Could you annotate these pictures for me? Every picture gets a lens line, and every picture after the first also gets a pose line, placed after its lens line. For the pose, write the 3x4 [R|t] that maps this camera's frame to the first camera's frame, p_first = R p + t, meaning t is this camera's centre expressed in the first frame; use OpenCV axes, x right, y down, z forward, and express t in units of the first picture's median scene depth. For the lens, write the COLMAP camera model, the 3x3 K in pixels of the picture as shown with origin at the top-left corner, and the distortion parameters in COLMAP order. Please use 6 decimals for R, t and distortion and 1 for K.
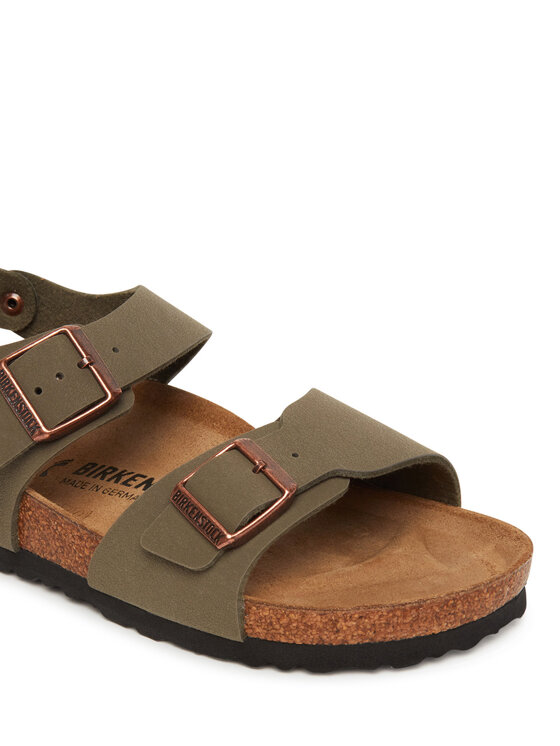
lens RADIAL K [[1397.7, 0, 282.0], [0, 1397.7, 378.0], [0, 0, 1]] dist [0.042269, 0.000000]
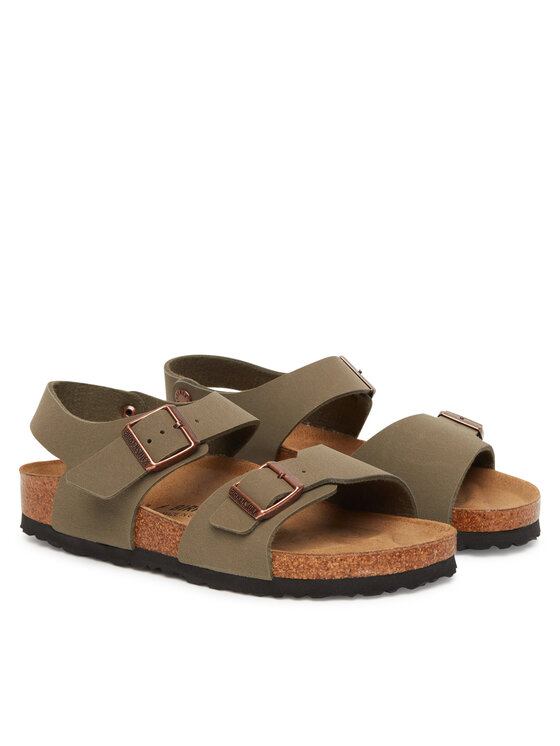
lens RADIAL K [[2195.7, 0, 277.4], [0, 2195.7, 372.9], [0, 0, 1]] dist [0.924297, 0.000000]
pose [[0.995789, -0.023208, -0.088693, 0.213660], [0.003041, 0.975258, -0.221051, 0.522444], [0.091629, 0.219850, 0.971221, -1.567886]]
